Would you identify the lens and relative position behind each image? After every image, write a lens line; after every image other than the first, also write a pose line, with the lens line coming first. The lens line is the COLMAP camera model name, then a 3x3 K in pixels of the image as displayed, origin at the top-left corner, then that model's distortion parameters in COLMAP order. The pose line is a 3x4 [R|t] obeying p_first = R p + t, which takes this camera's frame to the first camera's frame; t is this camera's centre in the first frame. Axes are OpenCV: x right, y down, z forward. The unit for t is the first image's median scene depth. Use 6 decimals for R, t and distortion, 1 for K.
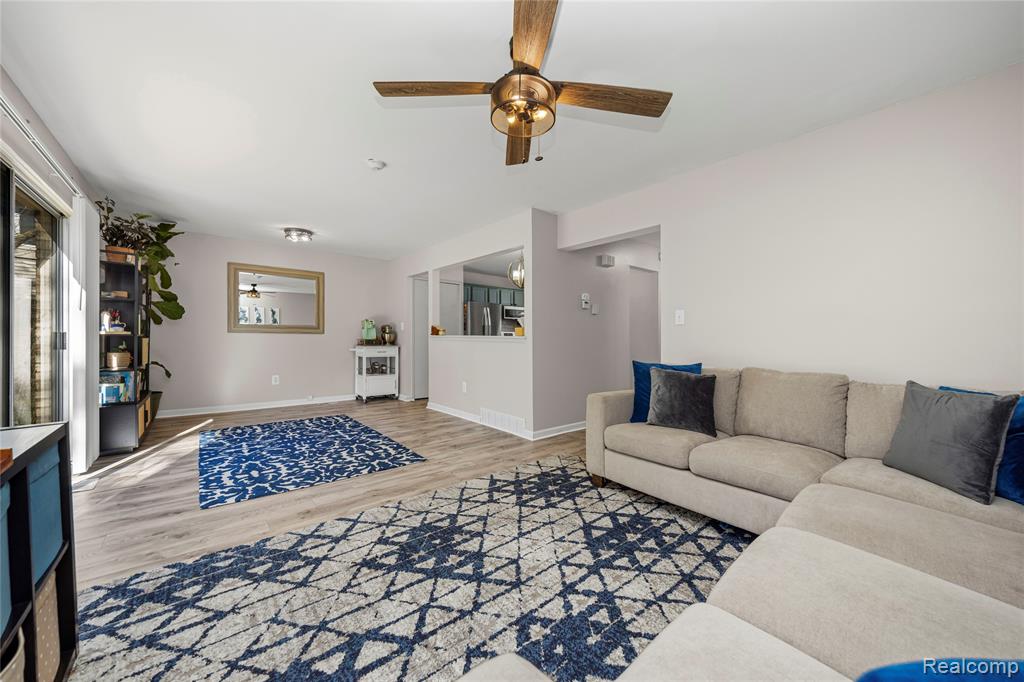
lens RADIAL K [[372.9, 0, 510.6], [0, 372.9, 338.1], [0, 0, 1]] dist [0.000052, -0.004044]
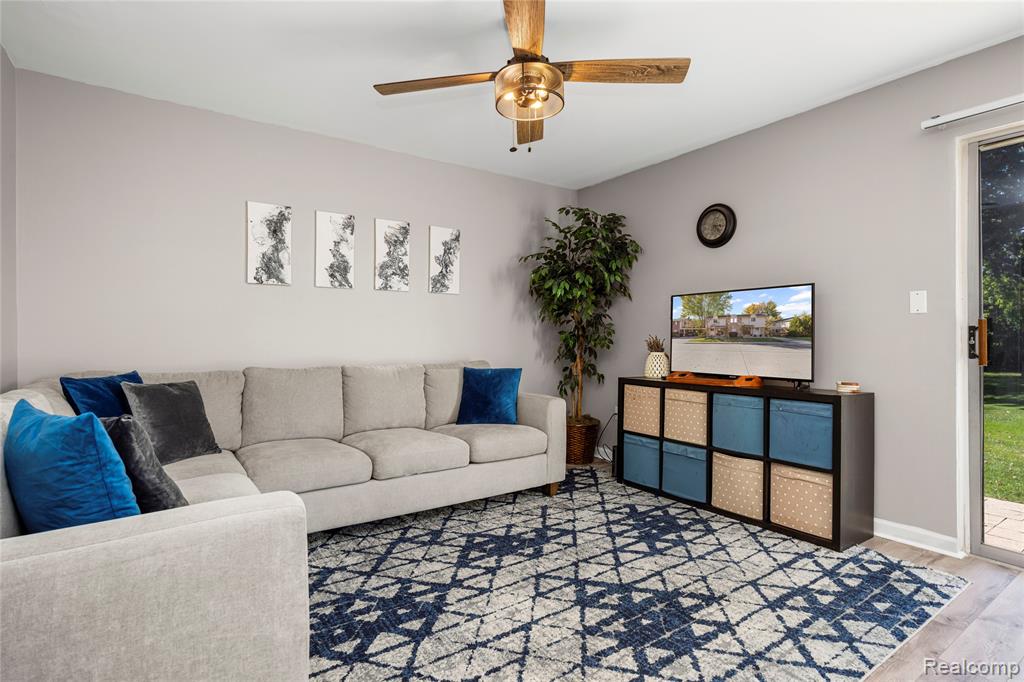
lens RADIAL K [[505.5, 0, 510.7], [0, 505.5, 336.0], [0, 0, 1]] dist [0.000338, -0.001287]
pose [[-0.995058, -0.009939, 0.098795, -0.020938], [-0.010100, 0.999948, -0.001128, -0.001366], [-0.098779, -0.002120, -0.995107, 1.417199]]
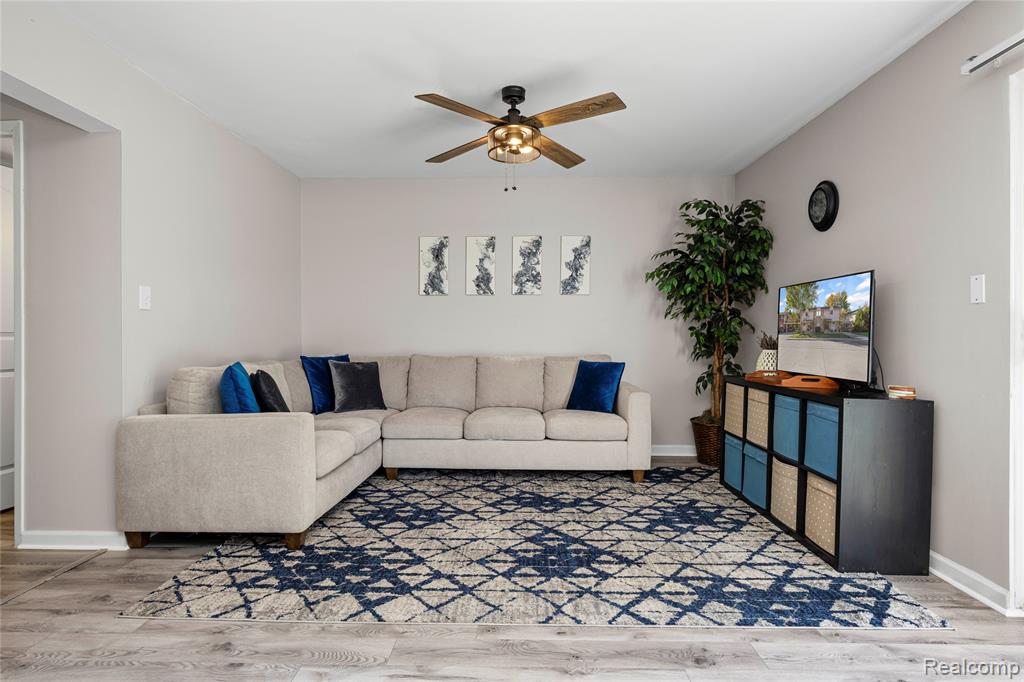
lens RADIAL K [[557.0, 0, 510.3], [0, 557.0, 336.1], [0, 0, 1]] dist [0.001468, -0.001157]
pose [[-0.749352, -0.013125, 0.662042, -0.720297], [-0.007181, 0.999906, 0.011695, -0.008213], [-0.662133, 0.004010, -0.749376, 1.480737]]
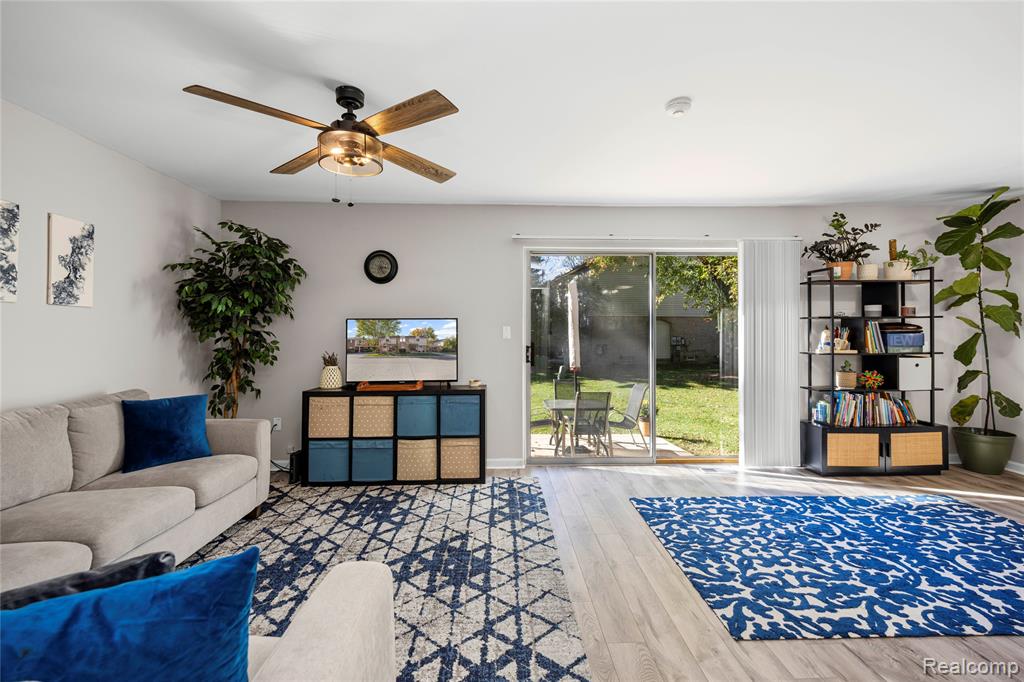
lens RADIAL K [[441.3, 0, 513.9], [0, 441.3, 329.3], [0, 0, 1]] dist [-0.001813, -0.000656]
pose [[-0.620308, -0.013335, -0.784245, 0.463305], [-0.005185, 0.999903, -0.012901, -0.064706], [0.784341, -0.003936, -0.620317, 1.339592]]
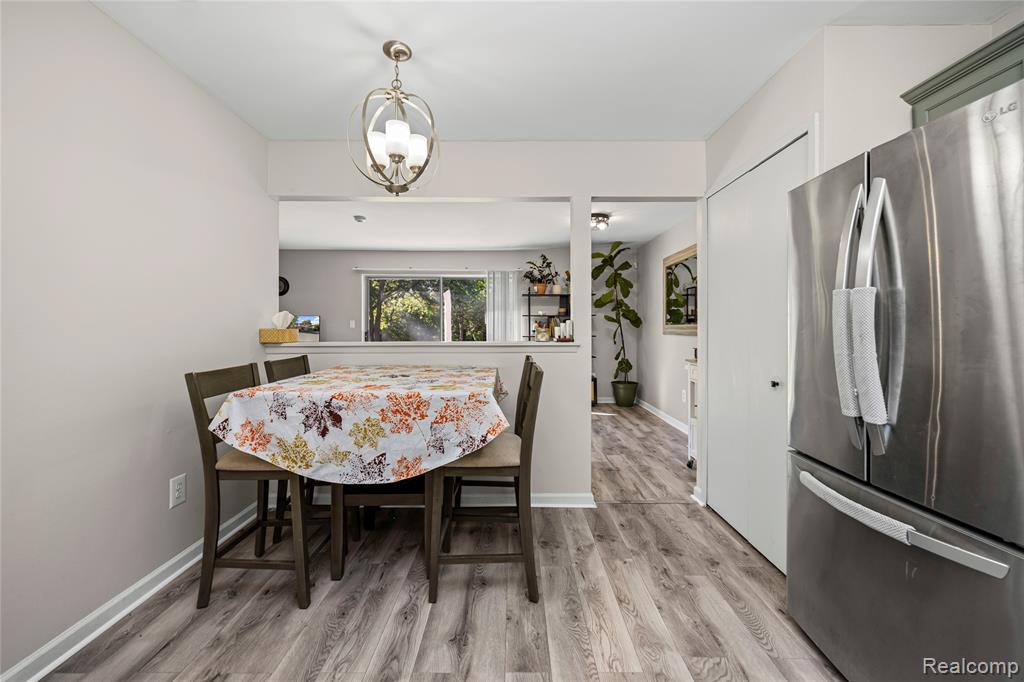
lens RADIAL K [[383.3, 0, 511.1], [0, 383.3, 328.6], [0, 0, 1]] dist [-0.001794, -0.000723]
pose [[-0.644283, -0.008180, -0.764744, 0.430475], [-0.007877, 0.999961, -0.004060, -0.045373], [0.764747, 0.003408, -0.644322, 2.556696]]
